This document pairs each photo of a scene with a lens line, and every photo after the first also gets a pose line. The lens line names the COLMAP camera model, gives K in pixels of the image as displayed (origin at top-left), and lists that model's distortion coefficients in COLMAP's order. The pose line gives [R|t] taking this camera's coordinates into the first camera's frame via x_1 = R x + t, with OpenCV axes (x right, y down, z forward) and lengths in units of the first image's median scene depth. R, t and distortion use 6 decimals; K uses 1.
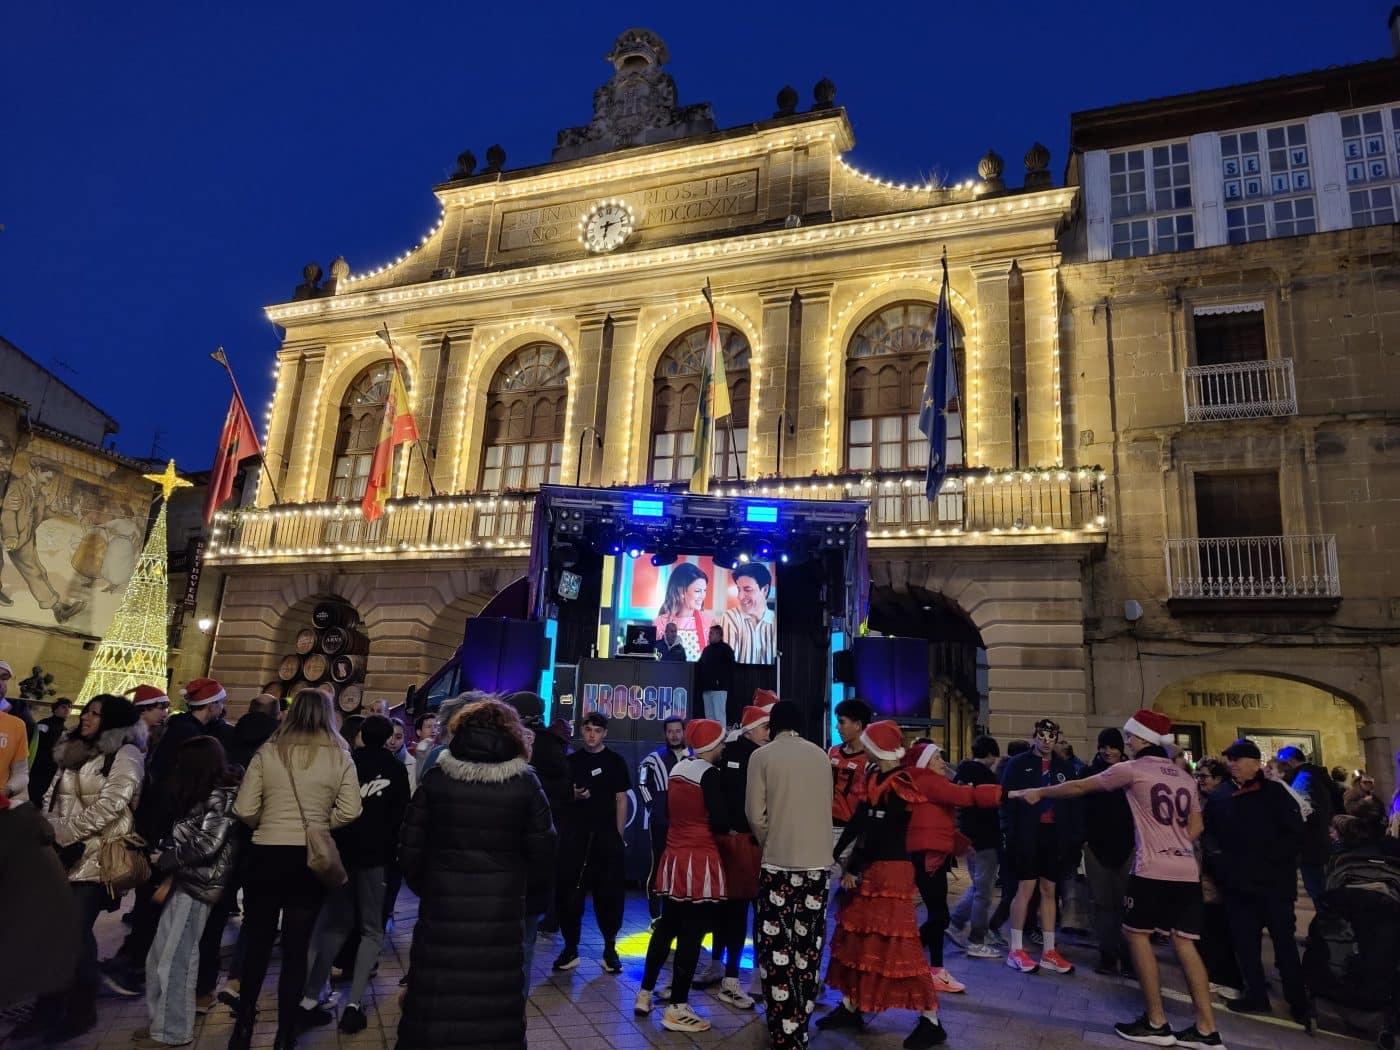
lens RADIAL K [[974.1, 0, 688.7], [0, 974.1, 529.0], [0, 0, 1]] dist [0.009535, 0.002381]
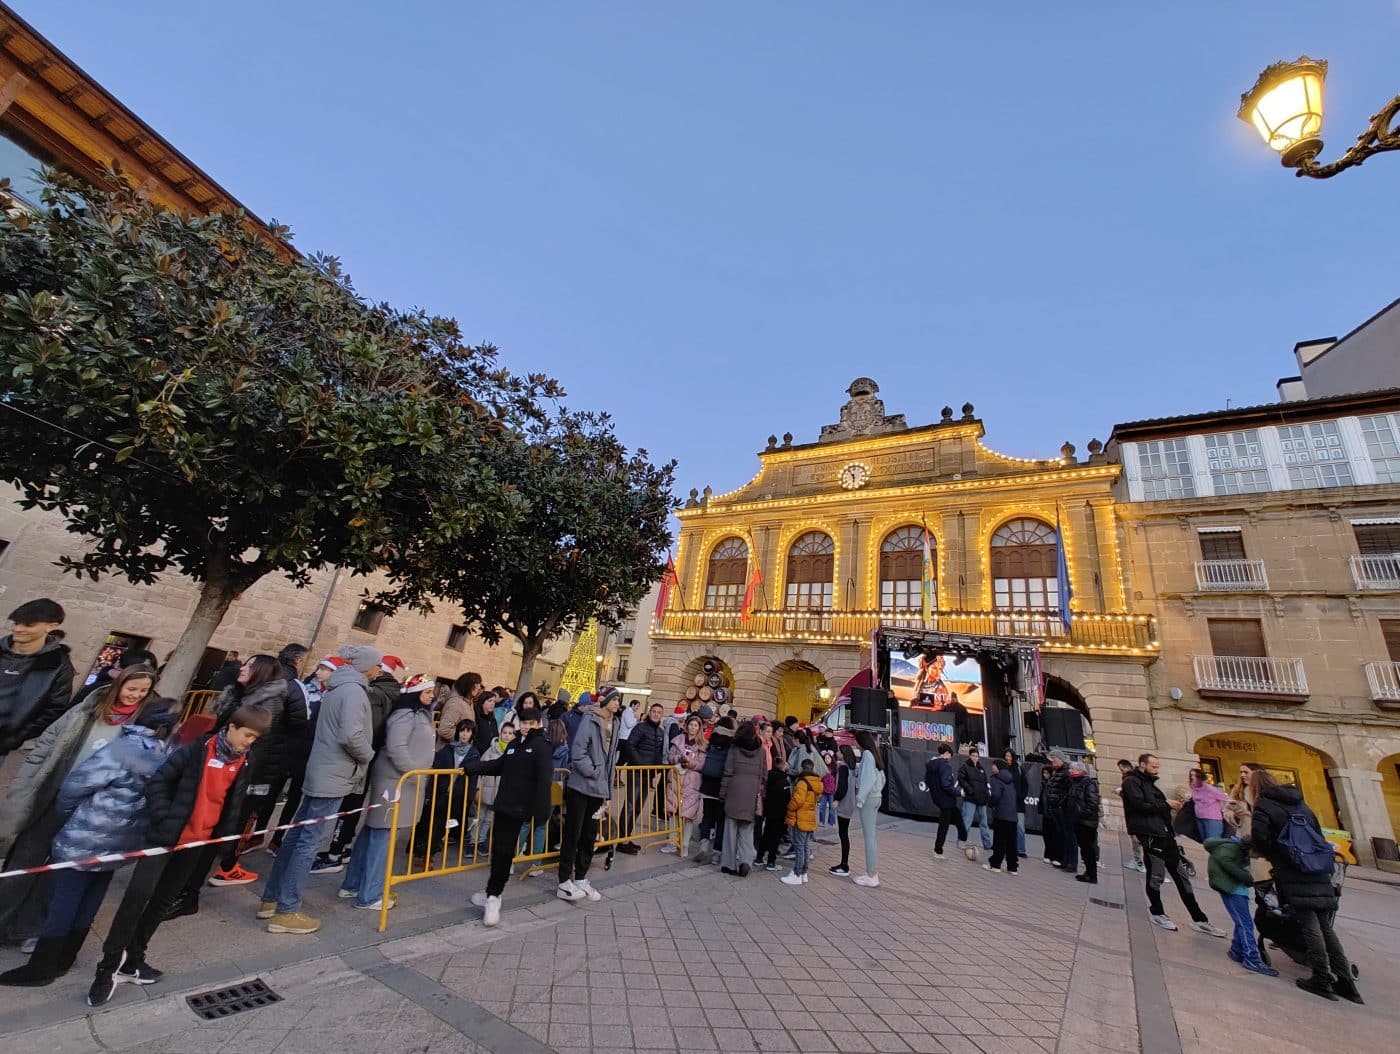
lens RADIAL K [[581.1, 0, 696.5], [0, 581.1, 522.7], [0, 0, 1]] dist [0.000838, 0.000008]
pose [[0.982764, 0.004927, -0.184799, -0.185298], [-0.028542, 0.991702, -0.125346, -0.056830], [0.182648, 0.128460, 0.974750, -0.221524]]
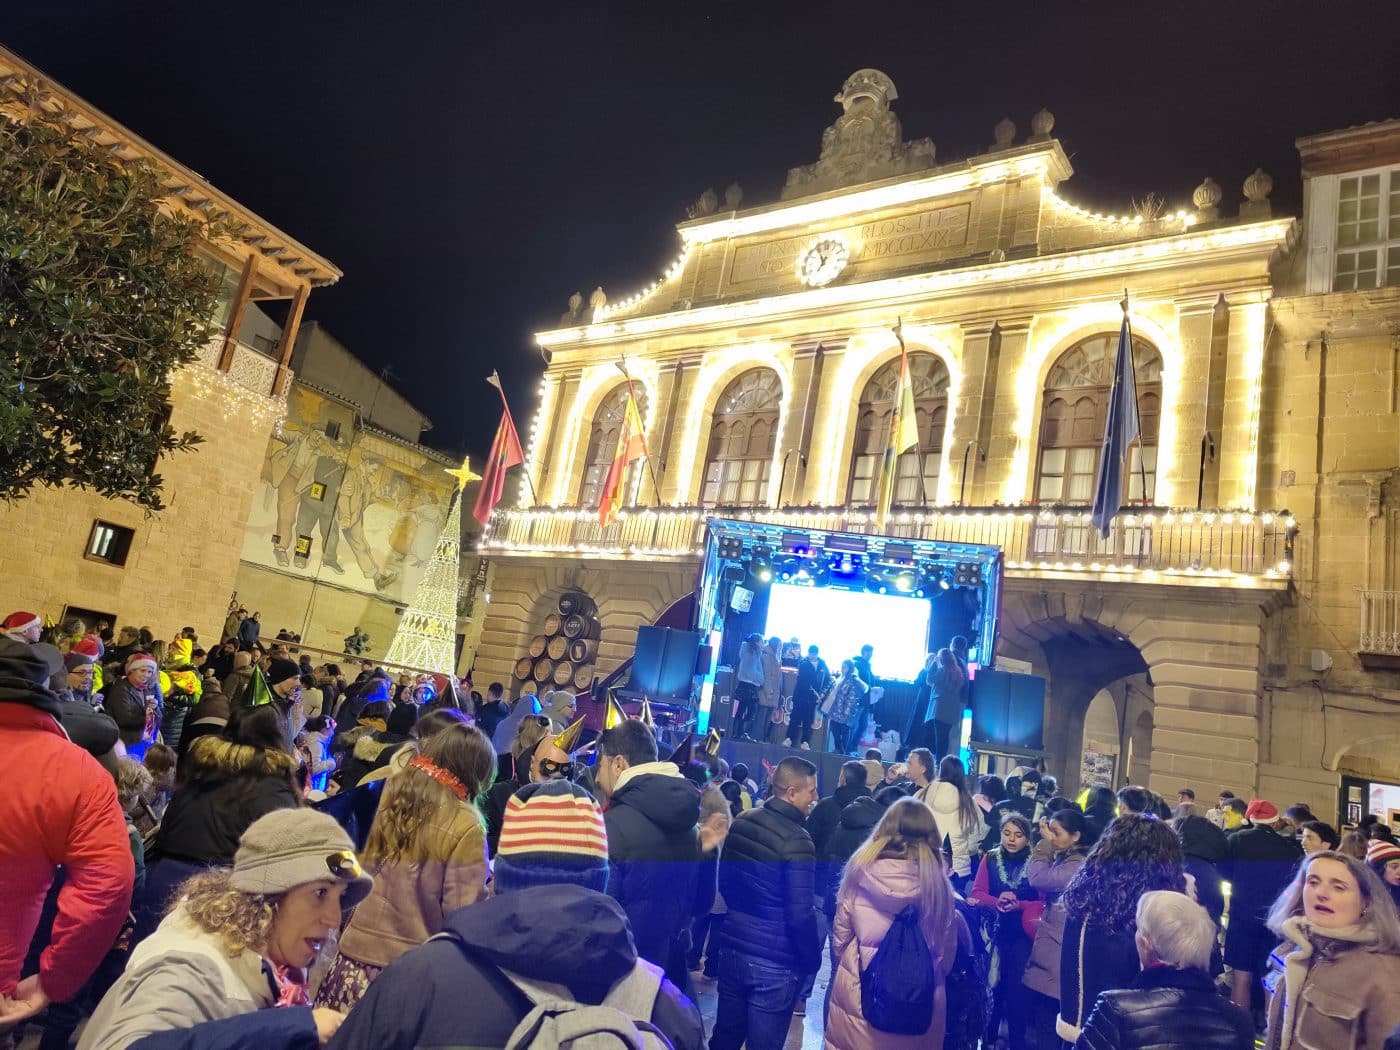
lens RADIAL K [[976.7, 0, 708.6], [0, 976.7, 528.0], [0, 0, 1]] dist [0.011723, -0.000214]
pose [[0.963986, 0.045839, -0.261973, 0.091854], [-0.042727, 0.998932, 0.017566, -0.030524], [0.262499, -0.005740, 0.964915, -0.077928]]
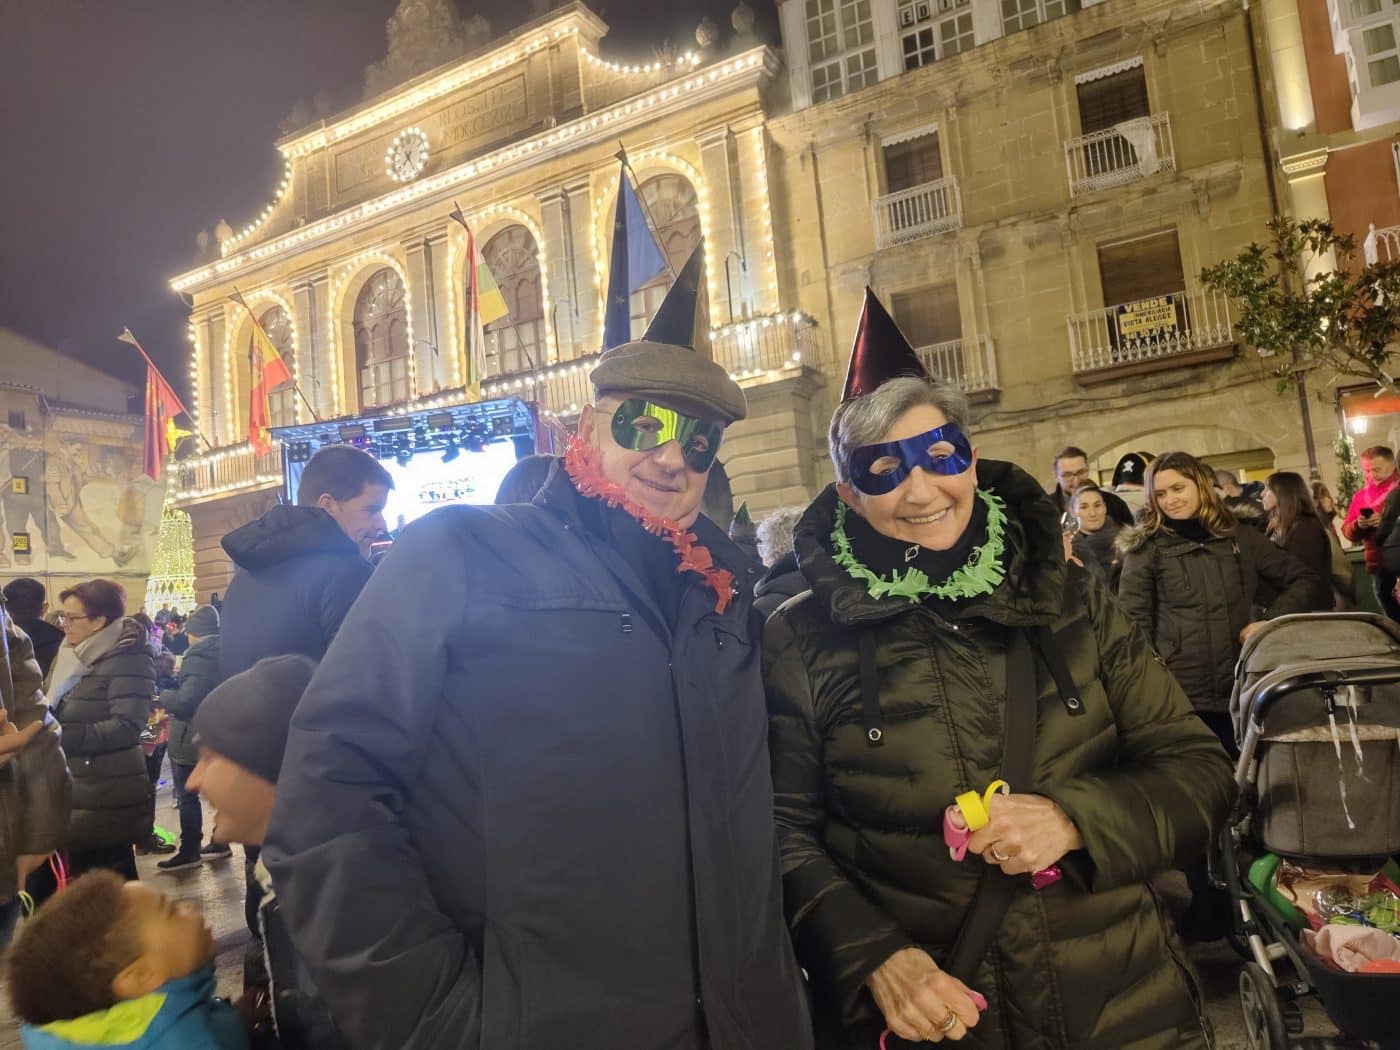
lens RADIAL K [[980.8, 0, 685.0], [0, 980.8, 524.3], [0, 0, 1]] dist [0.001283, 0.004035]
pose [[0.977766, -0.163976, -0.130713, 0.310625], [0.182681, 0.972120, 0.147002, -0.007752], [0.102964, -0.167613, 0.980461, -0.141869]]
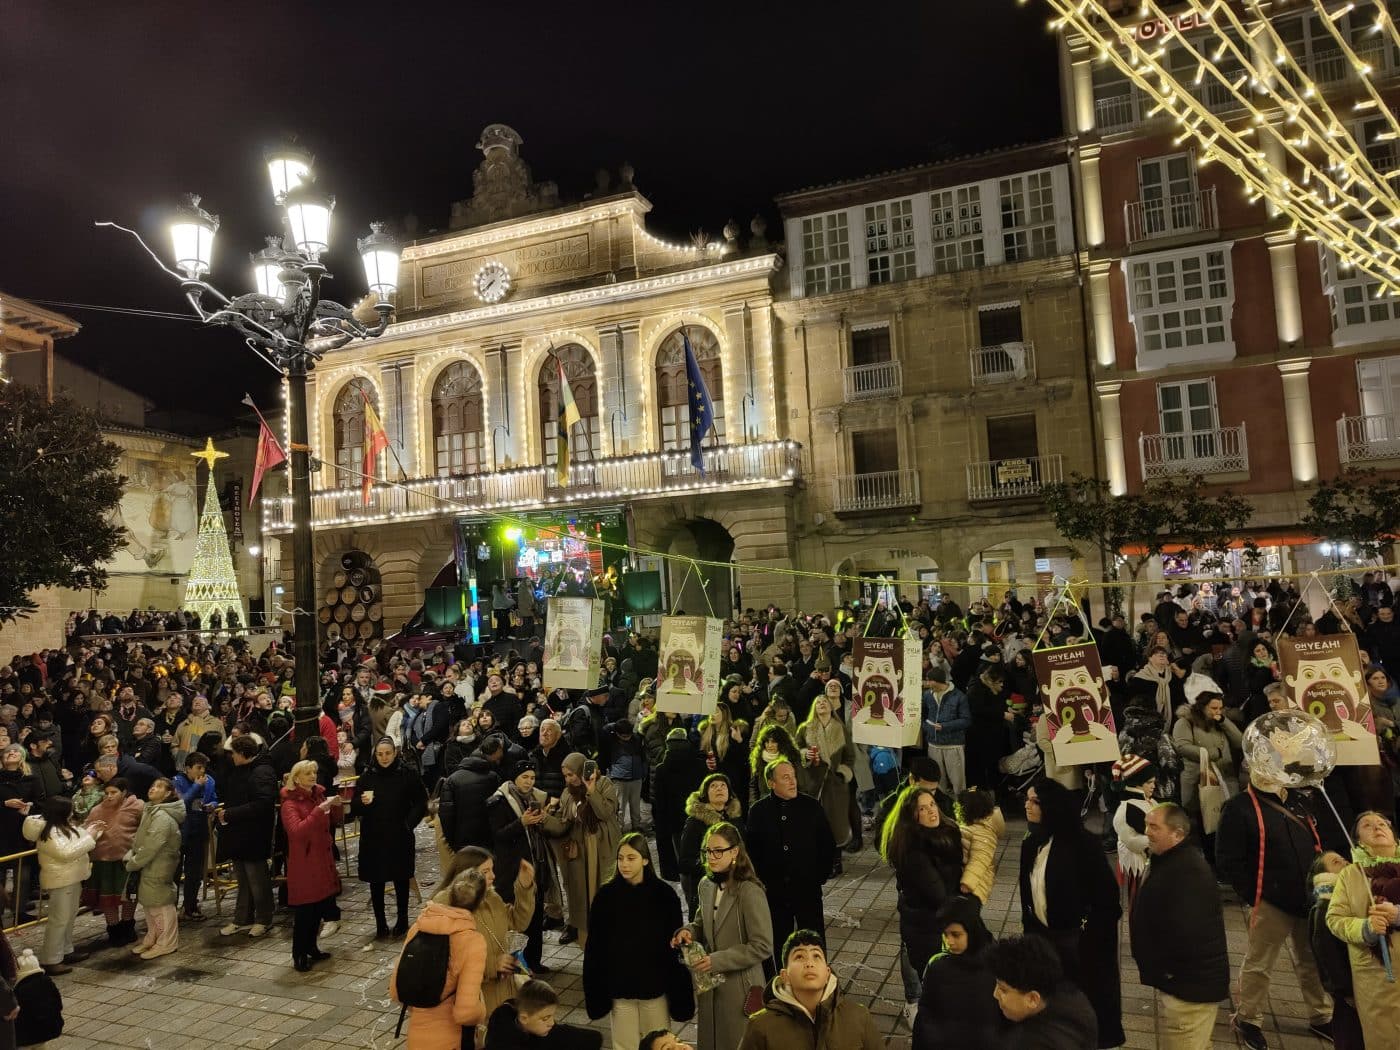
lens RADIAL K [[961.7, 0, 711.7], [0, 961.7, 526.4], [0, 0, 1]] dist [0.034244, -0.041309]
pose [[0.993164, -0.116682, 0.003233, 0.201899], [0.114288, 0.977676, 0.176316, -0.173861], [-0.023734, -0.174742, 0.984328, -0.516910]]
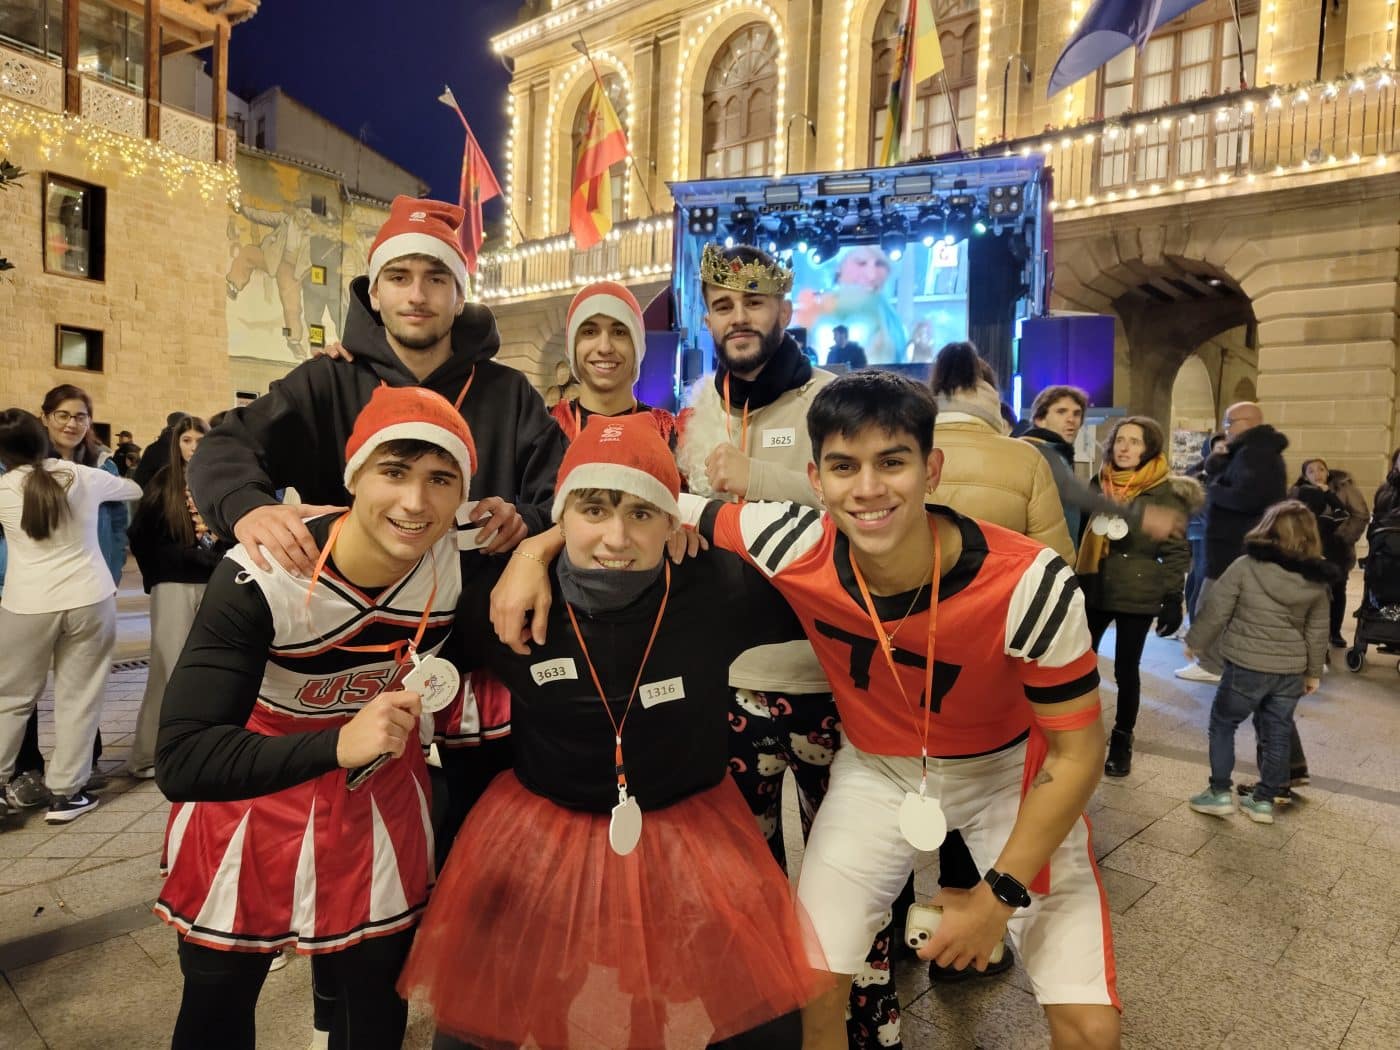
lens RADIAL K [[974.9, 0, 687.5], [0, 974.9, 521.1], [0, 0, 1]] dist [0.010385, 0.000034]
pose [[0.937126, -0.013942, -0.348712, 0.108685], [0.108056, 0.961691, 0.251941, 0.018115], [0.331841, -0.273781, 0.902732, 0.040480]]
